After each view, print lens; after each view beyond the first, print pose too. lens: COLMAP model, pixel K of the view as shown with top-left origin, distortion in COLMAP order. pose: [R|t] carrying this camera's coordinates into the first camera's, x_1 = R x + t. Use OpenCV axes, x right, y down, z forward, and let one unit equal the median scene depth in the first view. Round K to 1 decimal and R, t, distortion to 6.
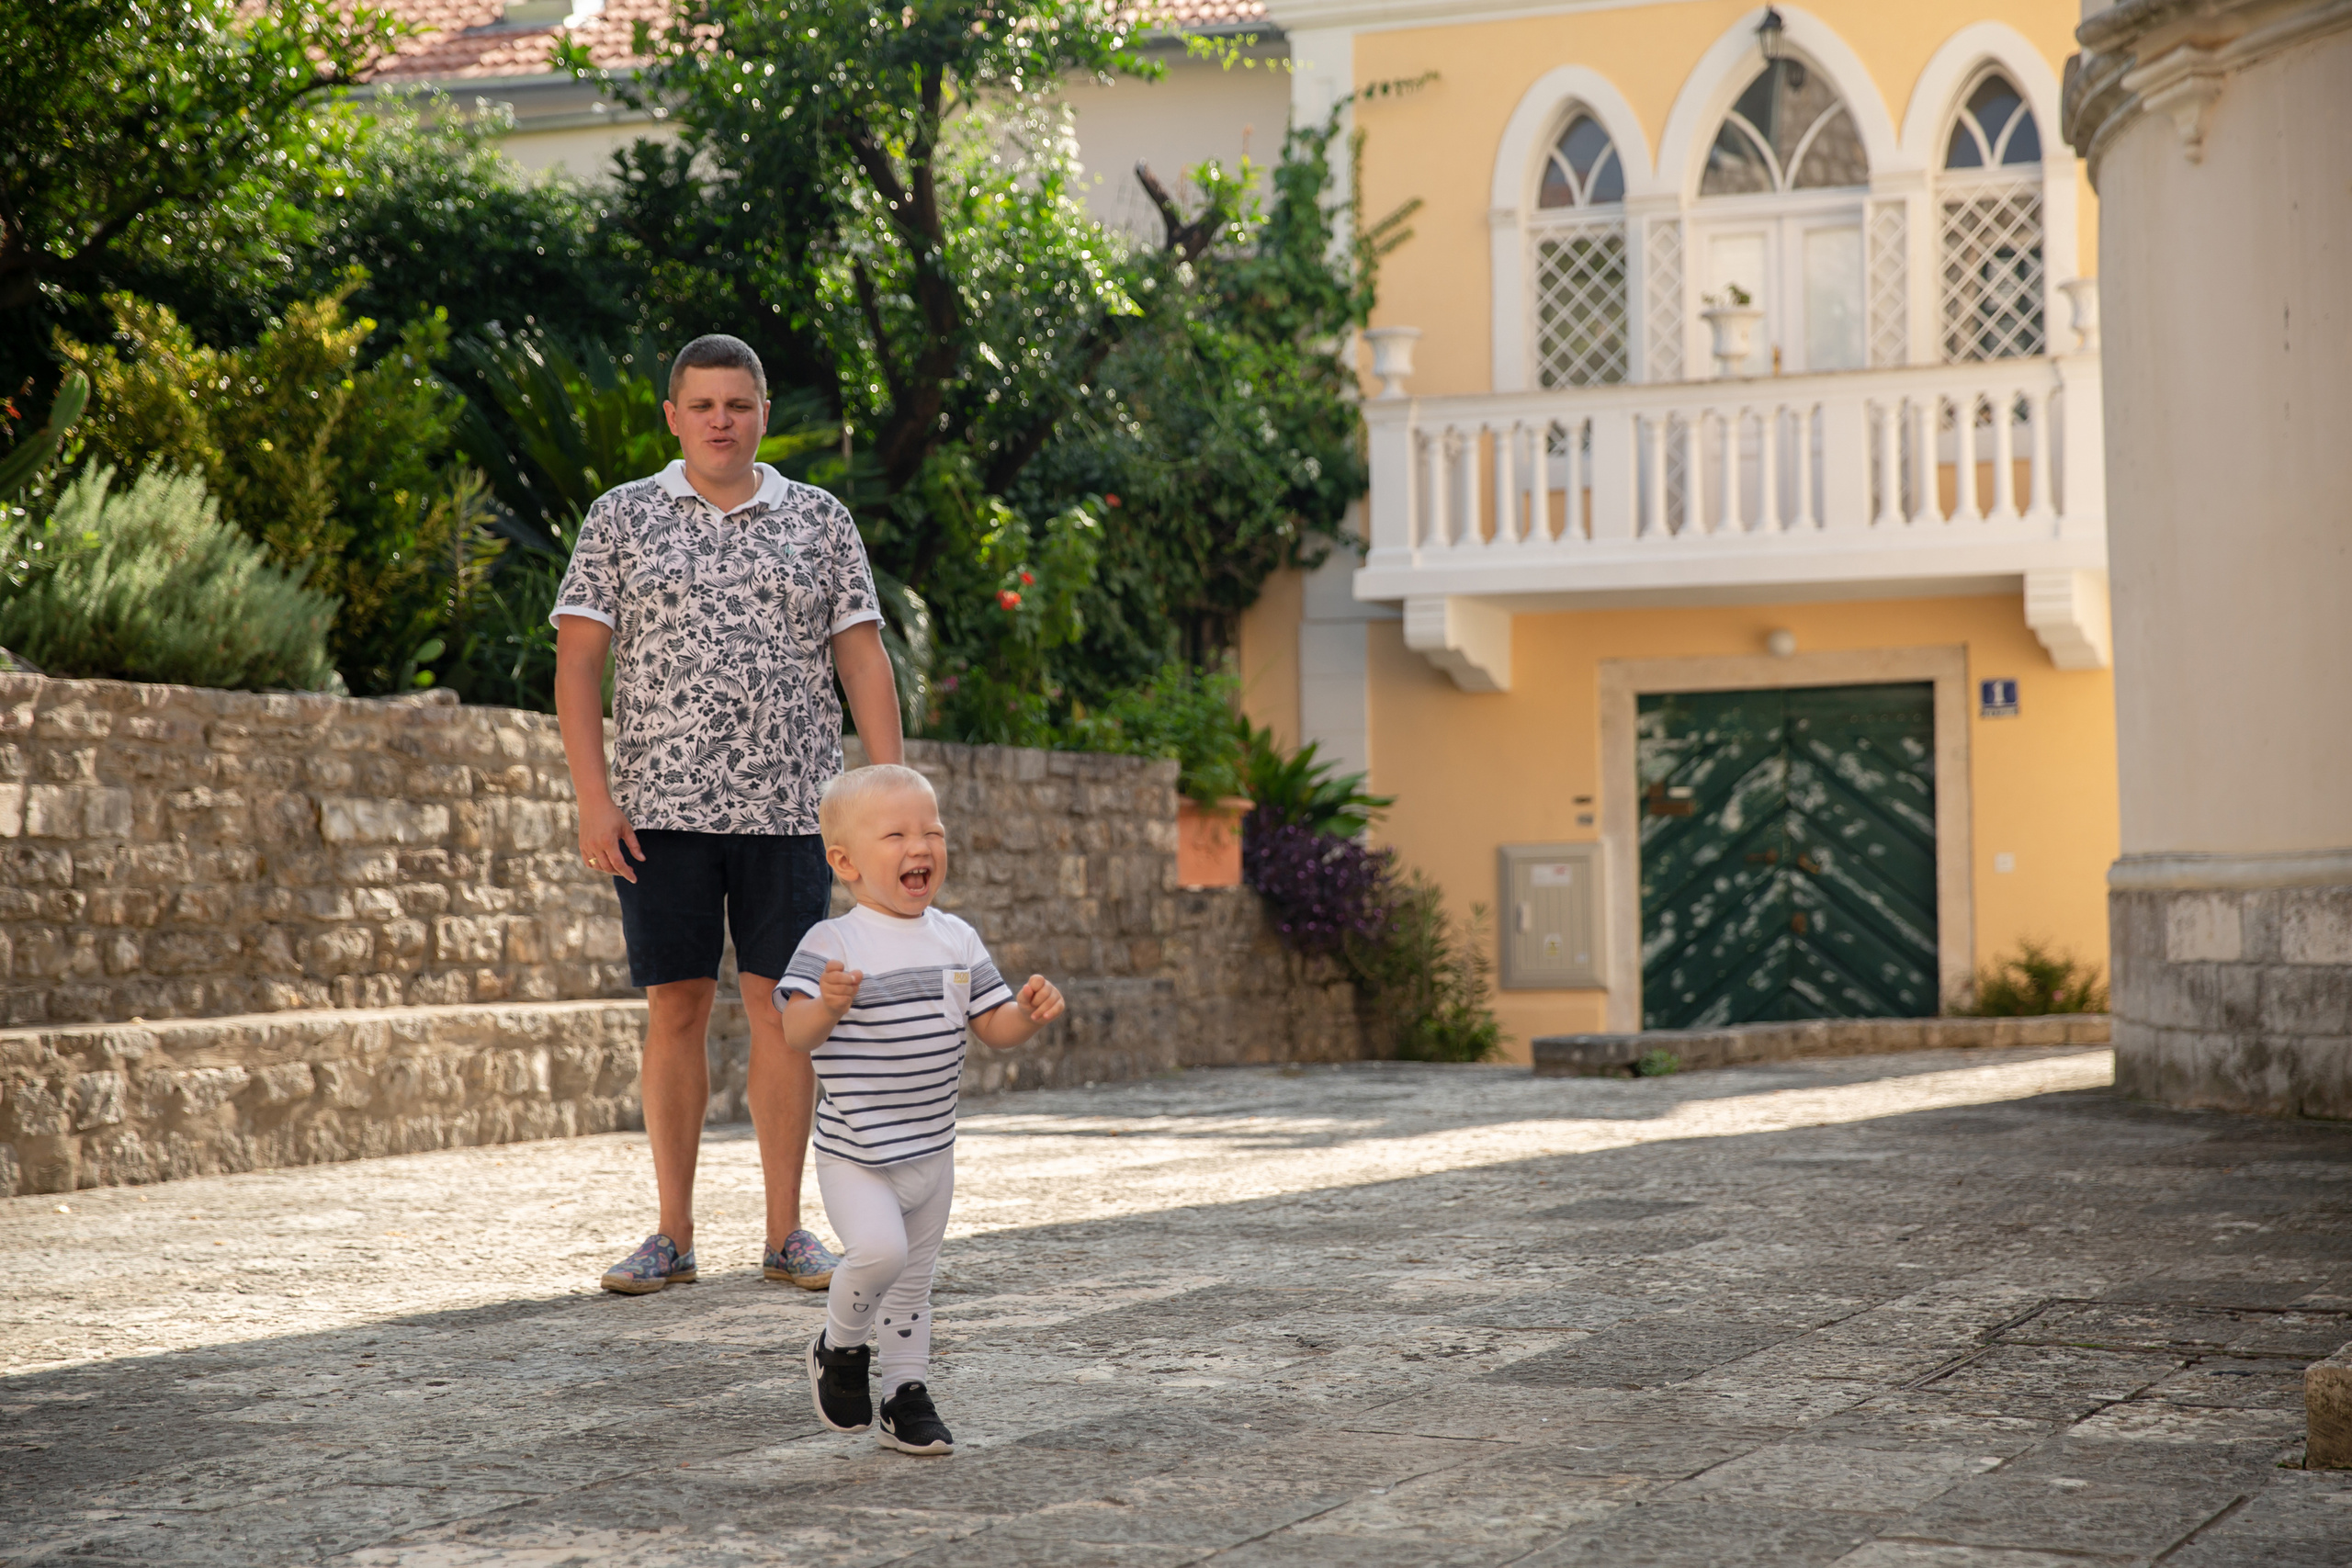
lens RADIAL K [[3928.2, 0, 1176.0], [0, 3928.2, 784.0], [0, 0, 1]] dist [0.178444, 0.004693]
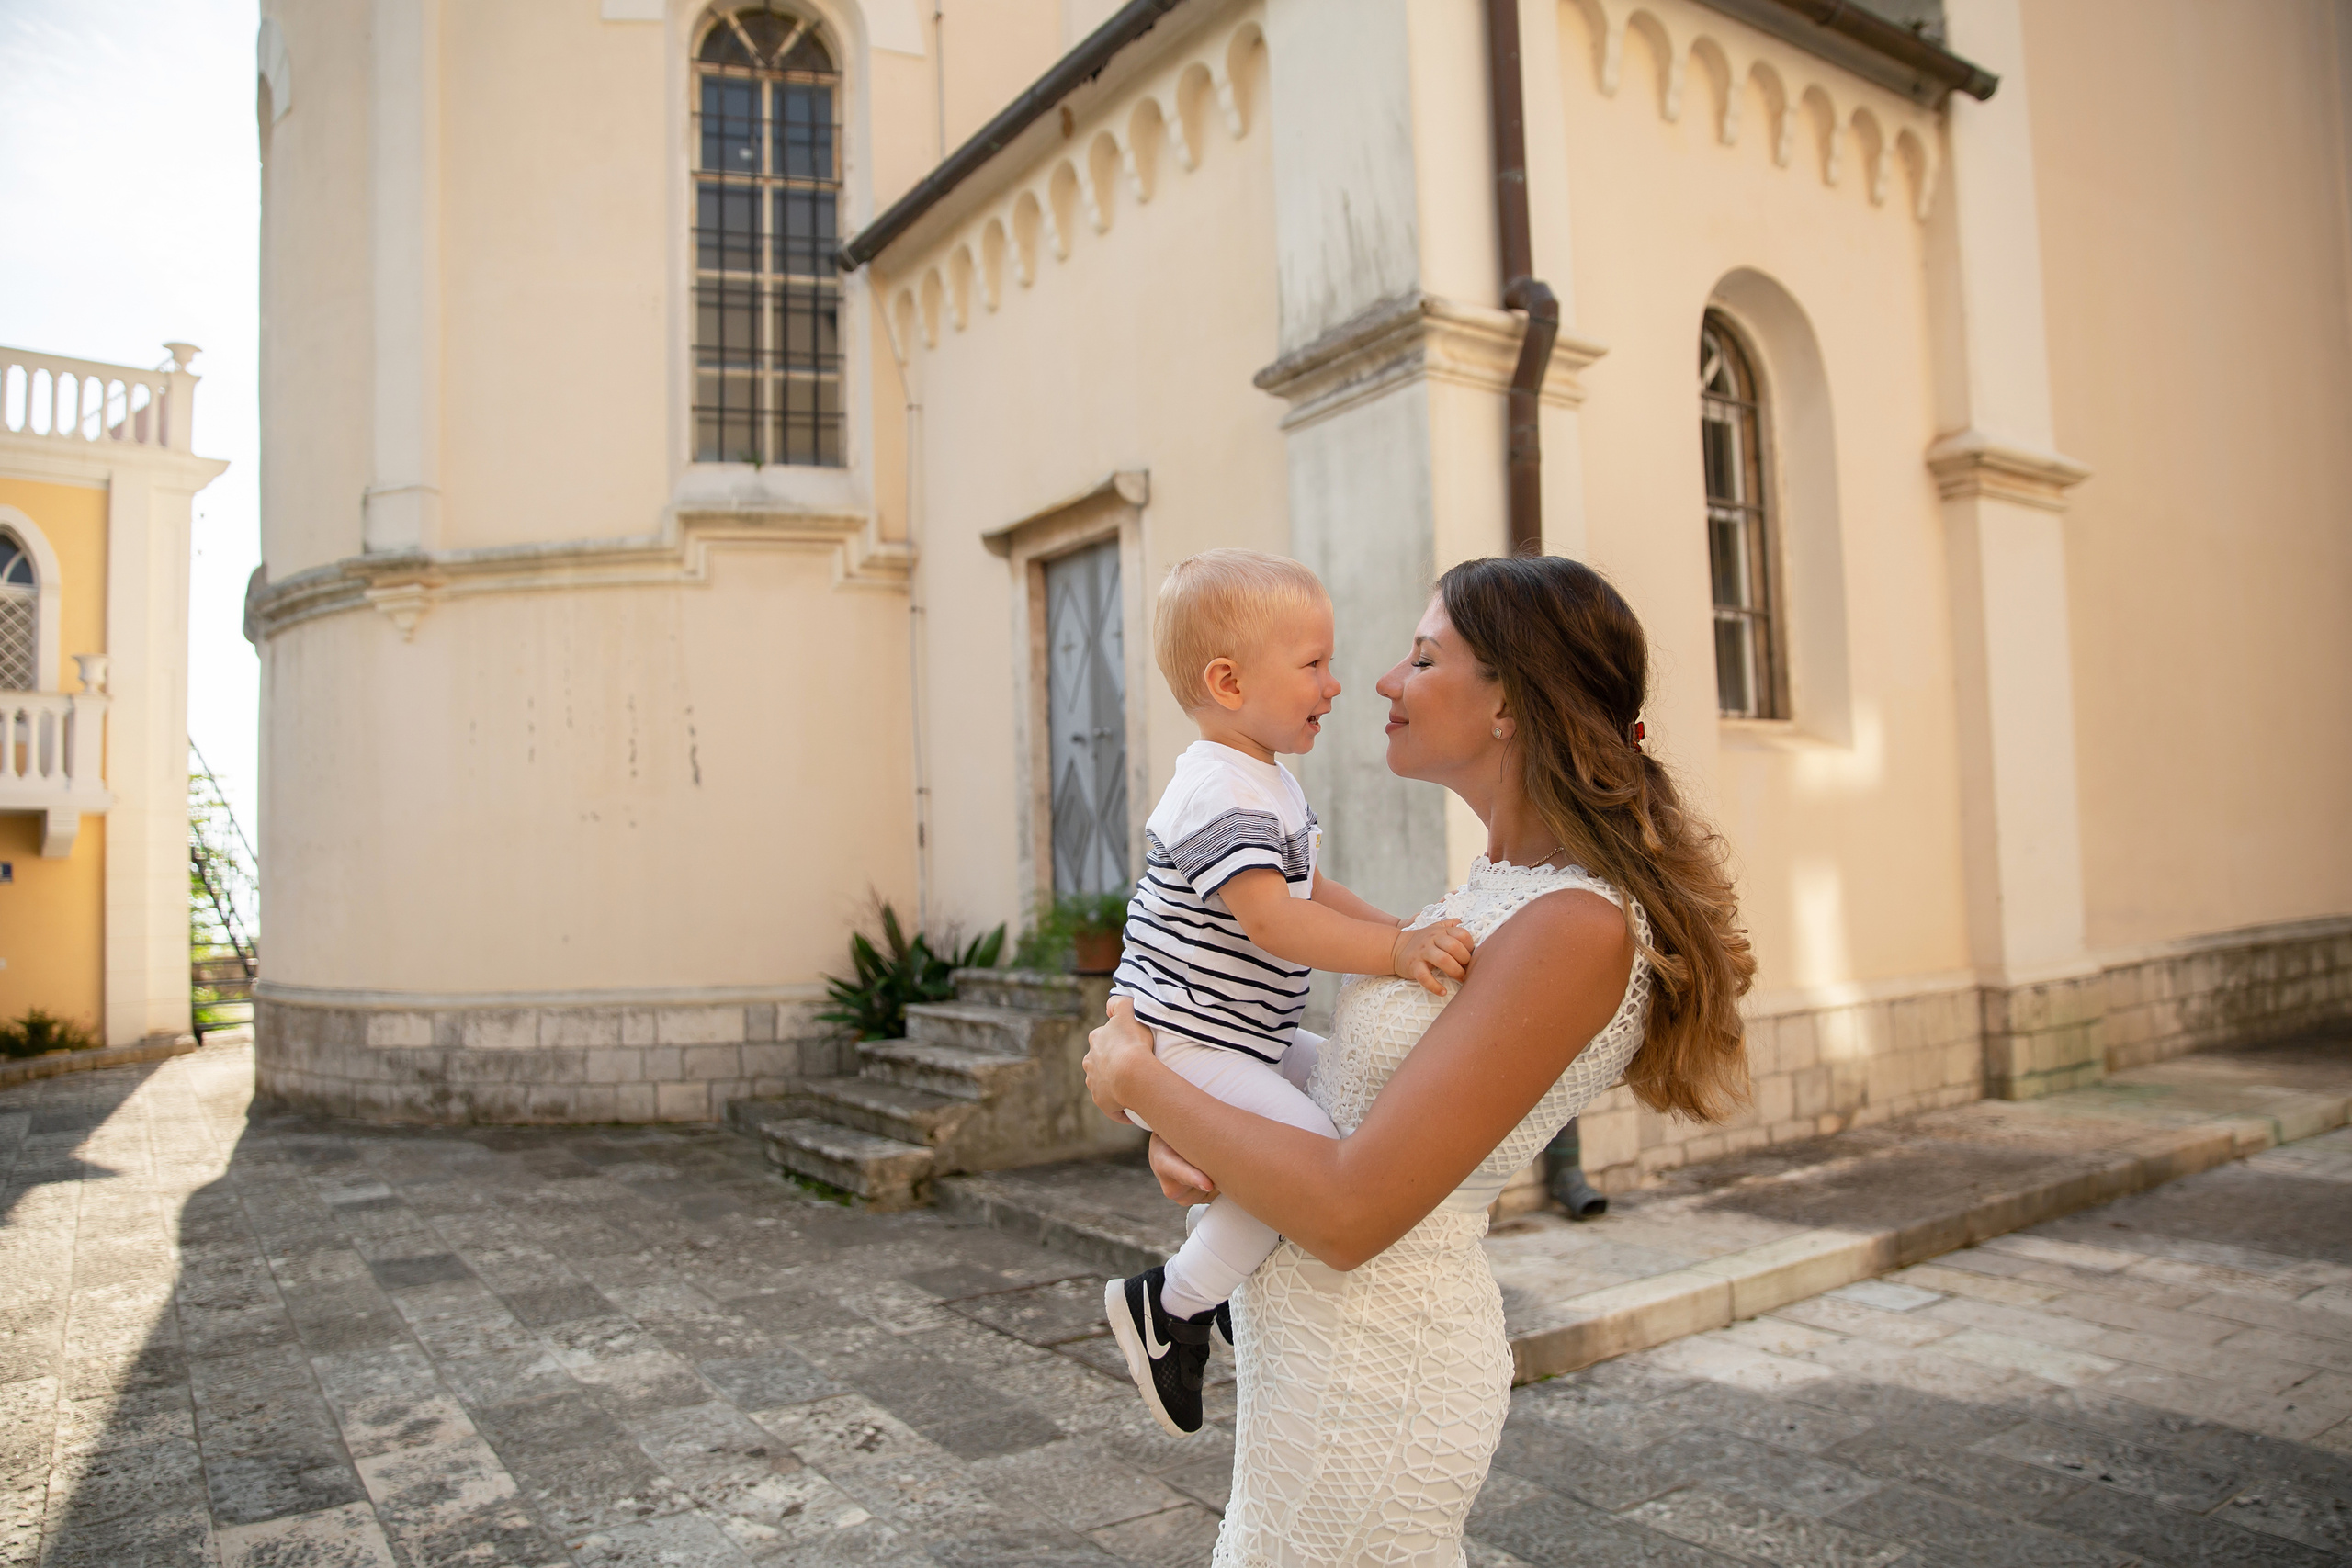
lens RADIAL K [[1615.5, 0, 1173.5], [0, 1615.5, 779.9], [0, 0, 1]] dist [-0.105094, 0.082303]
pose [[0.506380, 0.058711, 0.860310, -0.227999], [-0.012008, 0.998063, -0.061044, -0.044303], [-0.862227, 0.020581, 0.506104, 0.280959]]
